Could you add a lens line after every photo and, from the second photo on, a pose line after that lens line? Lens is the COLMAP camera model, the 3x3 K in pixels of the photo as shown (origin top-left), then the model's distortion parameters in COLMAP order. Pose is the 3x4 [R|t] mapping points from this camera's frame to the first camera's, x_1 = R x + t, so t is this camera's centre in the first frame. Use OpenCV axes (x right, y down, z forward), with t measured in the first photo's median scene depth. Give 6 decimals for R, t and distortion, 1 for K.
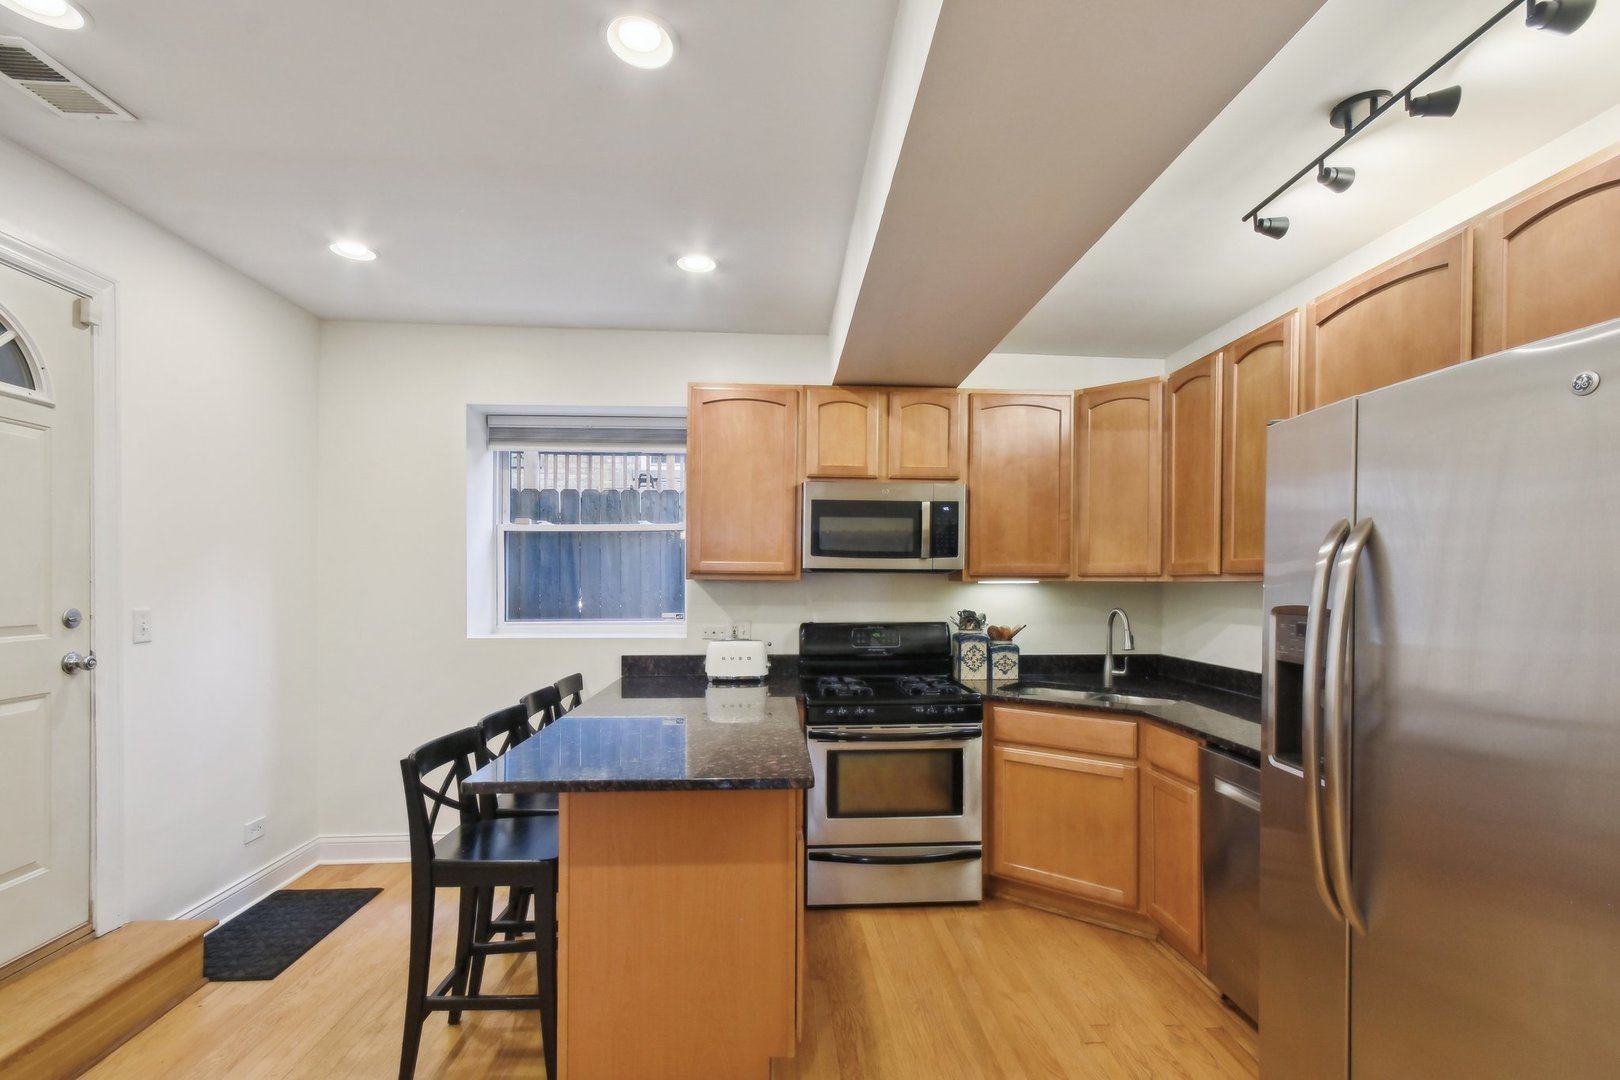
lens RADIAL K [[762.3, 0, 788.0], [0, 762.3, 583.6], [0, 0, 1]] dist [-0.000661, 0.005198]
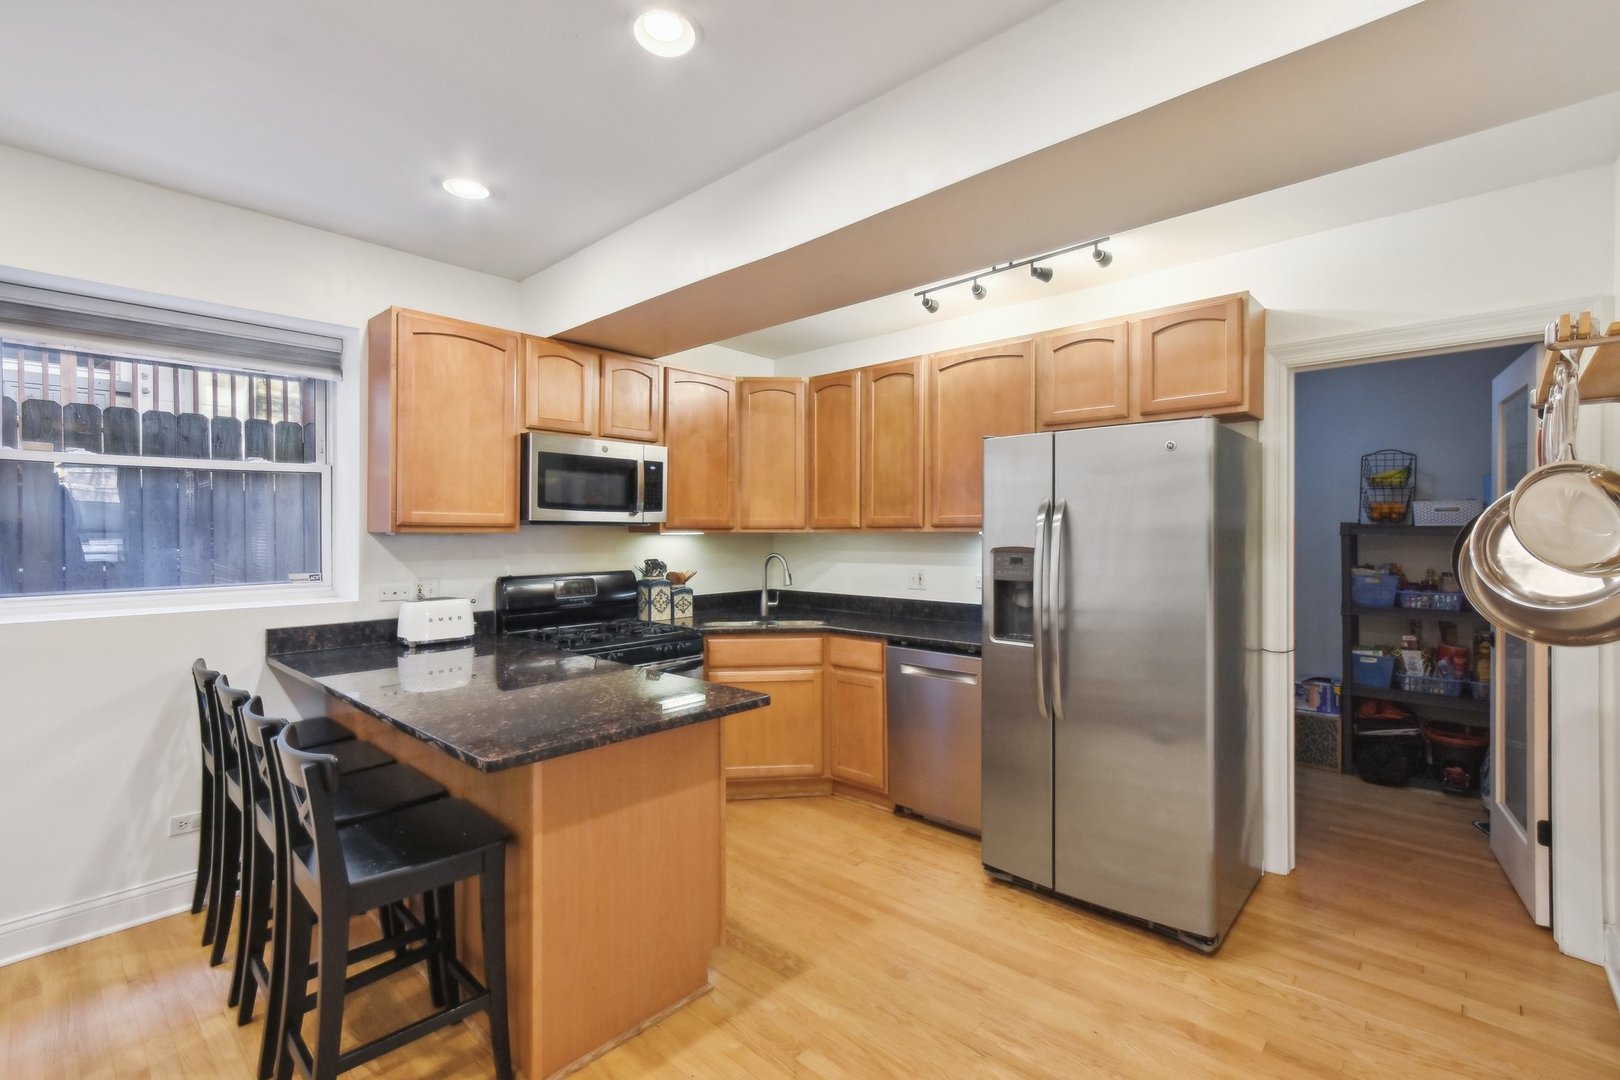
lens RADIAL K [[762.3, 0, 808.4], [0, 762.3, 534.8], [0, 0, 1]] dist [-0.000661, 0.005198]
pose [[0.707520, -0.007082, 0.706658, -0.424676], [0.005373, 0.999975, 0.004642, -0.004425], [-0.706673, 0.000512, 0.707540, 0.050408]]
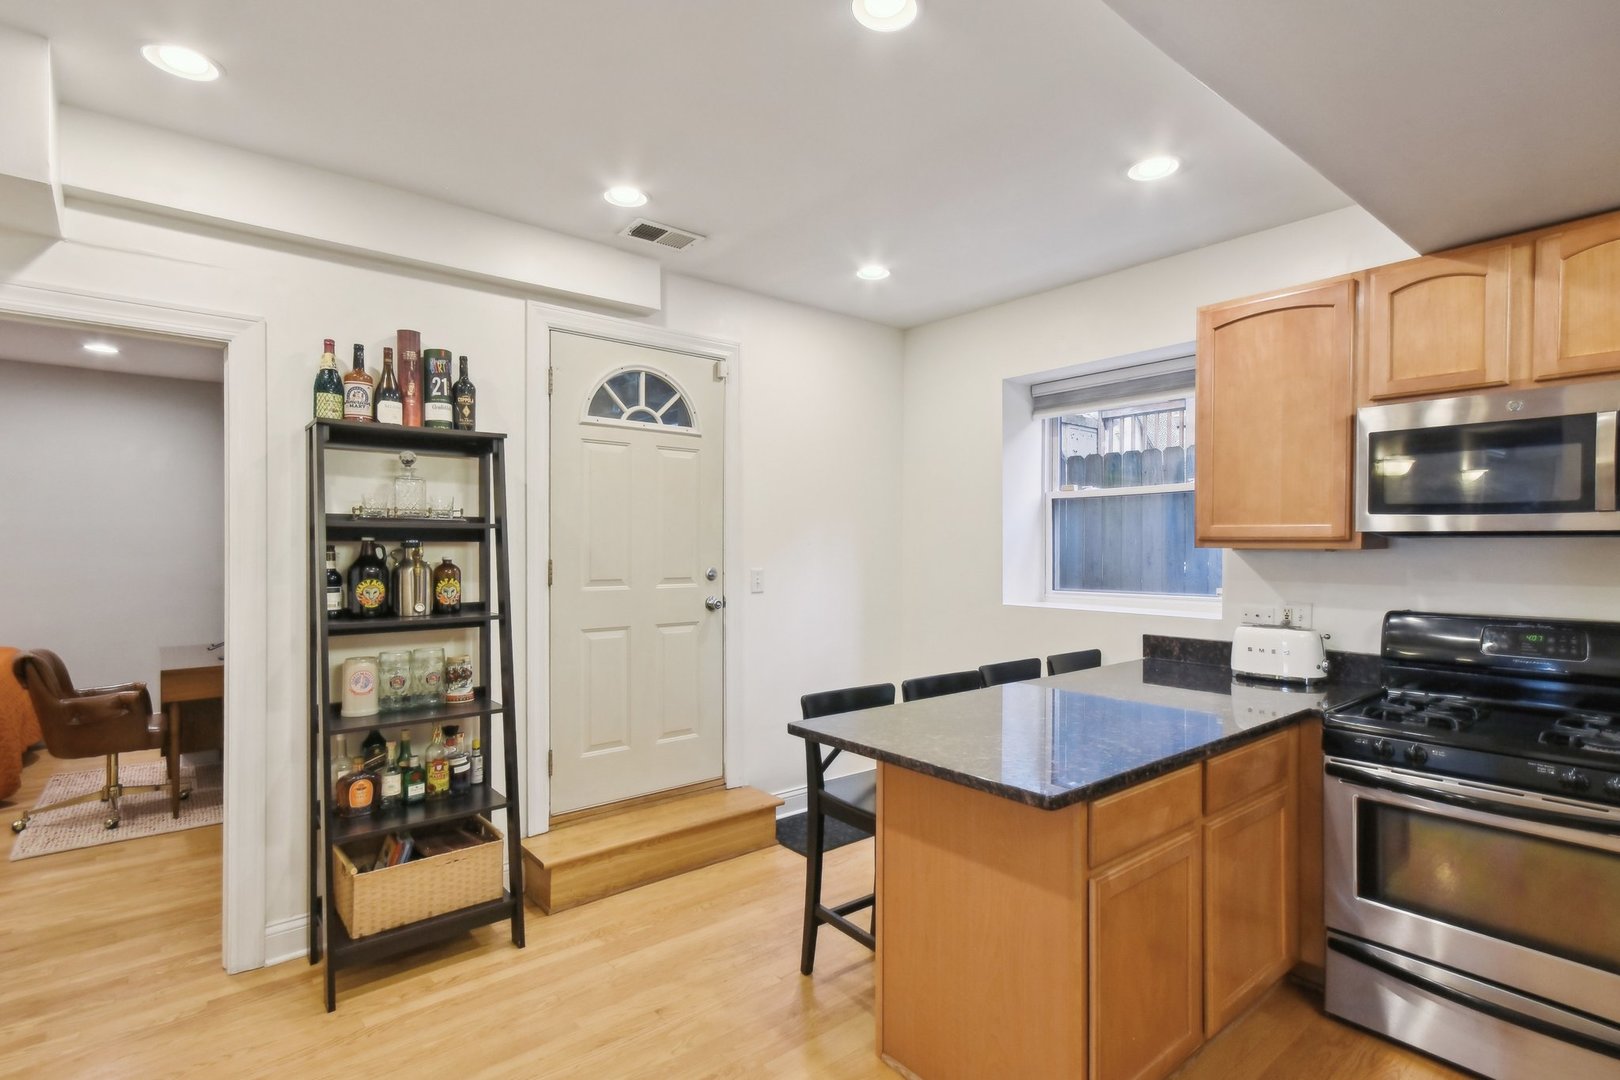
lens RADIAL K [[762.3, 0, 796.5], [0, 762.3, 549.2], [0, 0, 1]] dist [-0.000661, 0.005198]
pose [[0.597257, 0.001845, -0.802048, 0.277951], [-0.001776, 0.999998, 0.000978, -0.004206], [0.802048, 0.000841, 0.597259, 0.169780]]
